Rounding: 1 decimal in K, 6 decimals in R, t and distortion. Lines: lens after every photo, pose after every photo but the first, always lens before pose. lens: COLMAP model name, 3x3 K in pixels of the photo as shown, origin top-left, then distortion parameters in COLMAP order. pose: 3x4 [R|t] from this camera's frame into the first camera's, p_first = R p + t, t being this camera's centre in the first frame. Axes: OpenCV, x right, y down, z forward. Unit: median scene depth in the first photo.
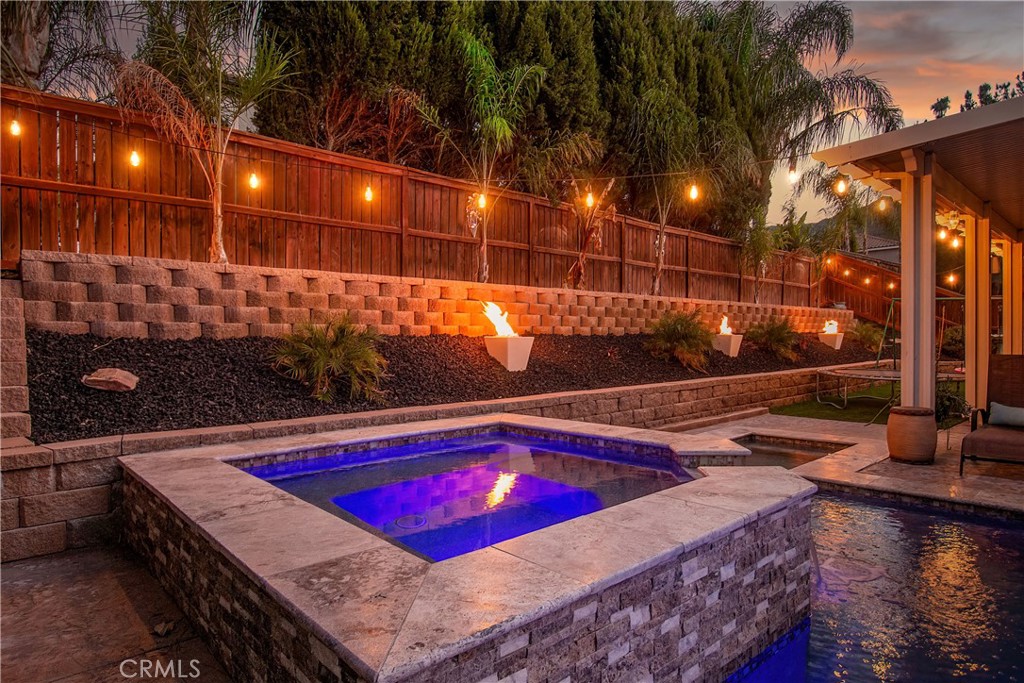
lens RADIAL K [[580.5, 0, 512.0], [0, 580.5, 341.5], [0, 0, 1]] dist [-0.002399, -0.000503]
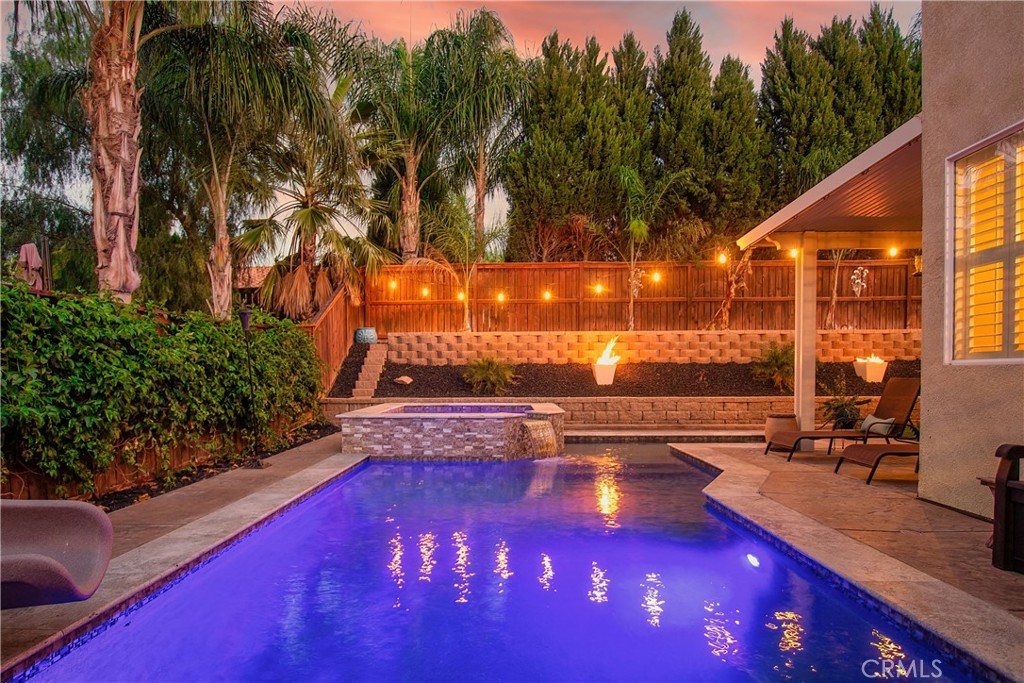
lens RADIAL K [[548.5, 0, 512.2], [0, 548.5, 368.1], [0, 0, 1]] dist [-0.001717, -0.000189]
pose [[0.756732, 0.003768, -0.653715, 0.846606], [-0.004265, 0.999991, 0.000826, 0.002323], [0.653712, 0.002163, 0.756741, -0.380423]]
